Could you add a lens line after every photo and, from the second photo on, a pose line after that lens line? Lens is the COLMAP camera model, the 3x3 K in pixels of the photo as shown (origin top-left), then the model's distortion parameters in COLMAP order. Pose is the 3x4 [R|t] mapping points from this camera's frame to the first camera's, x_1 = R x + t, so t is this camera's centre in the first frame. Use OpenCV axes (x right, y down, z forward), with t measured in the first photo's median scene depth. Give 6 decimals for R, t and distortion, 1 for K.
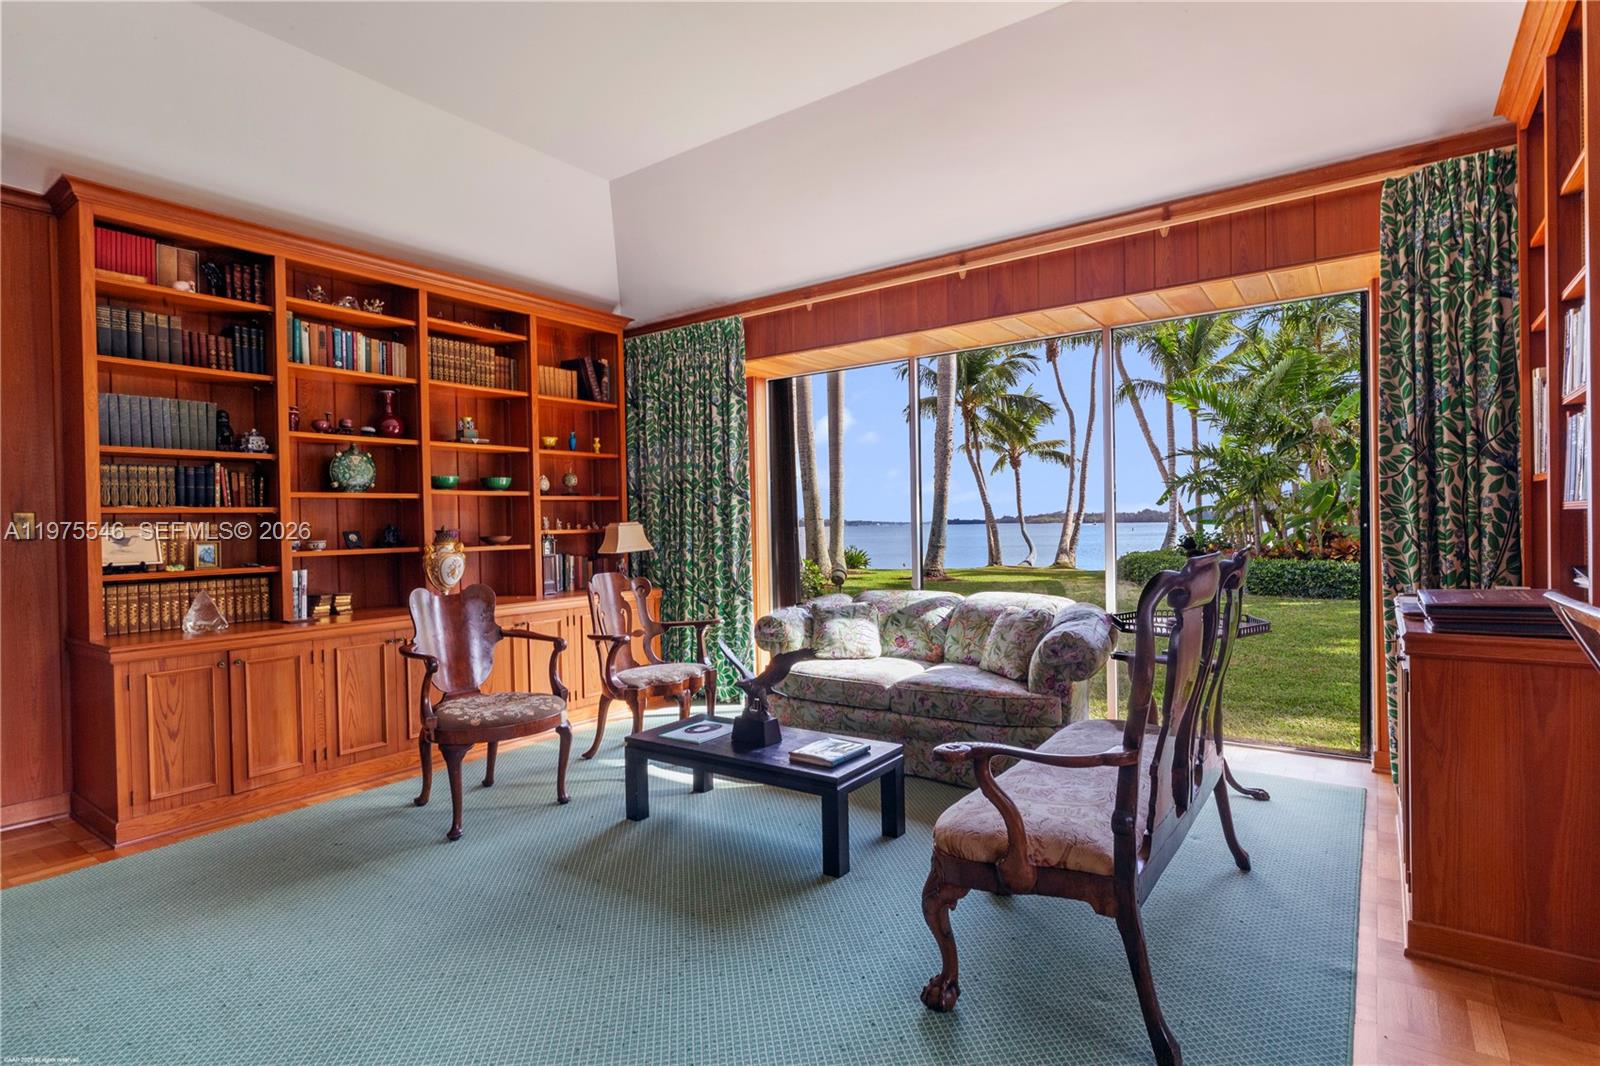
lens RADIAL K [[799.3, 0, 800.0], [0, 799.3, 533.0], [0, 0, 1]] dist [-0.000105, 0.000148]
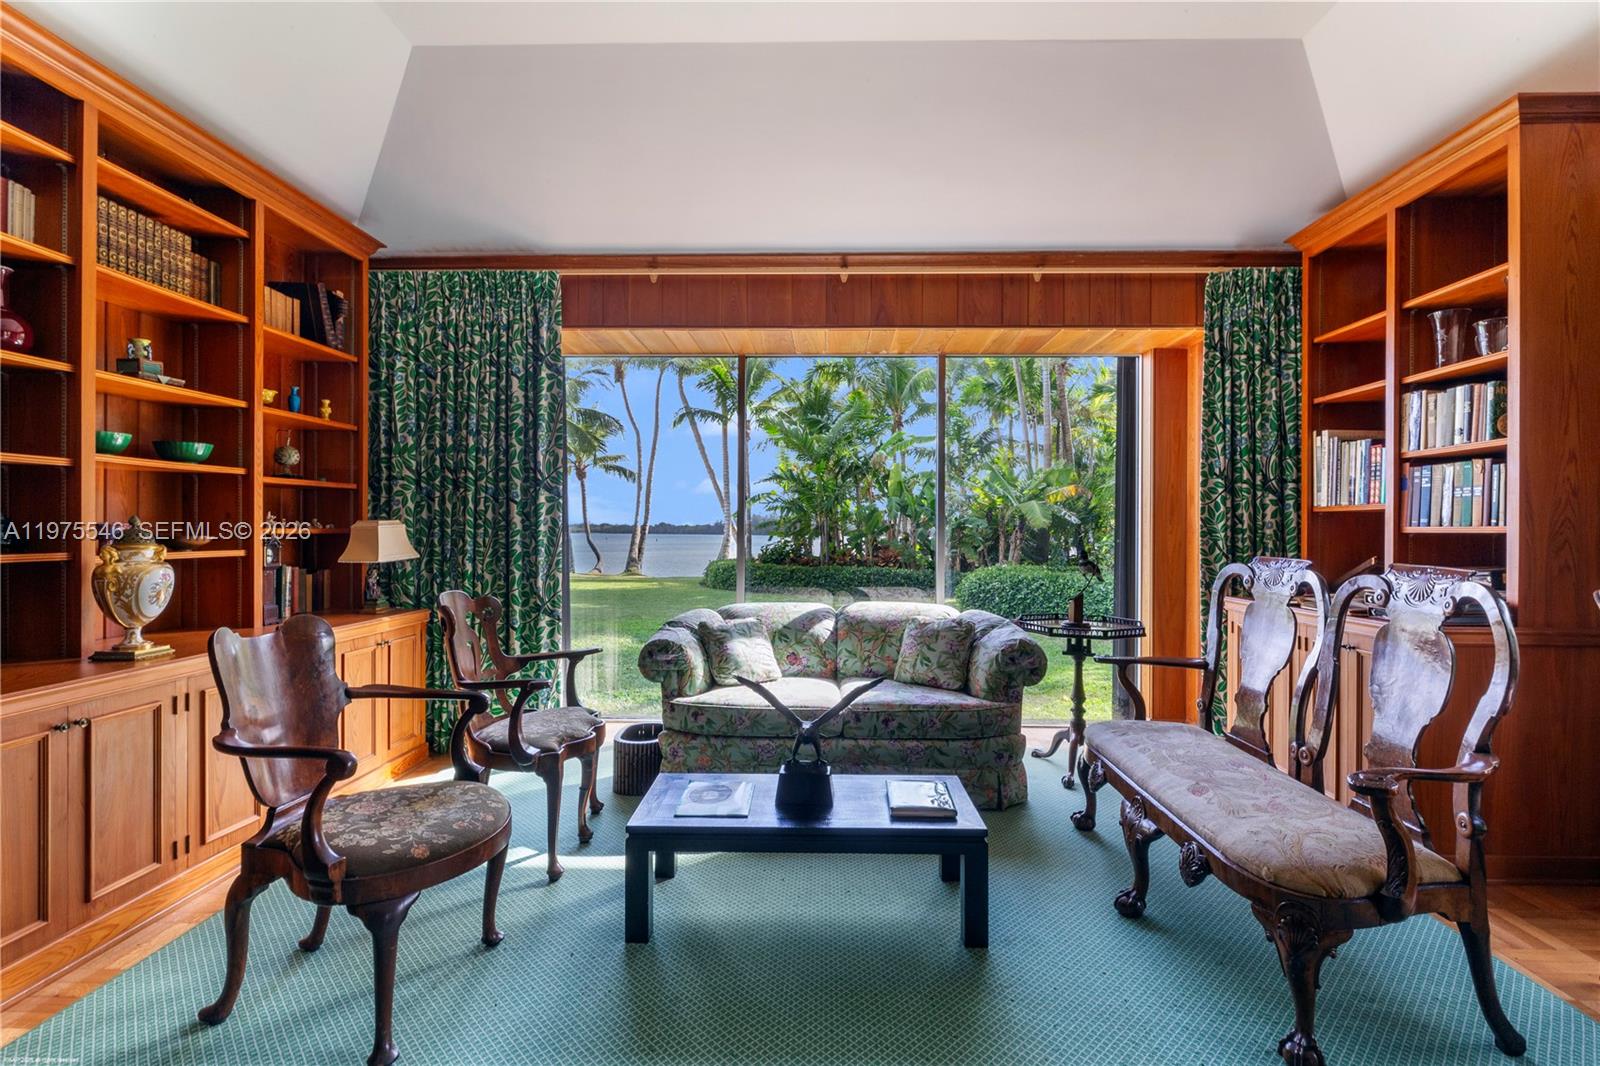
lens RADIAL K [[748.2, 0, 800.0], [0, 748.2, 533.0], [0, 0, 1]] dist [-0.003919, 0.000443]
pose [[0.827976, 0.021887, 0.560337, -0.343937], [-0.015208, 0.999747, -0.016578, 0.004692], [-0.560558, 0.005205, 0.828099, 0.272076]]
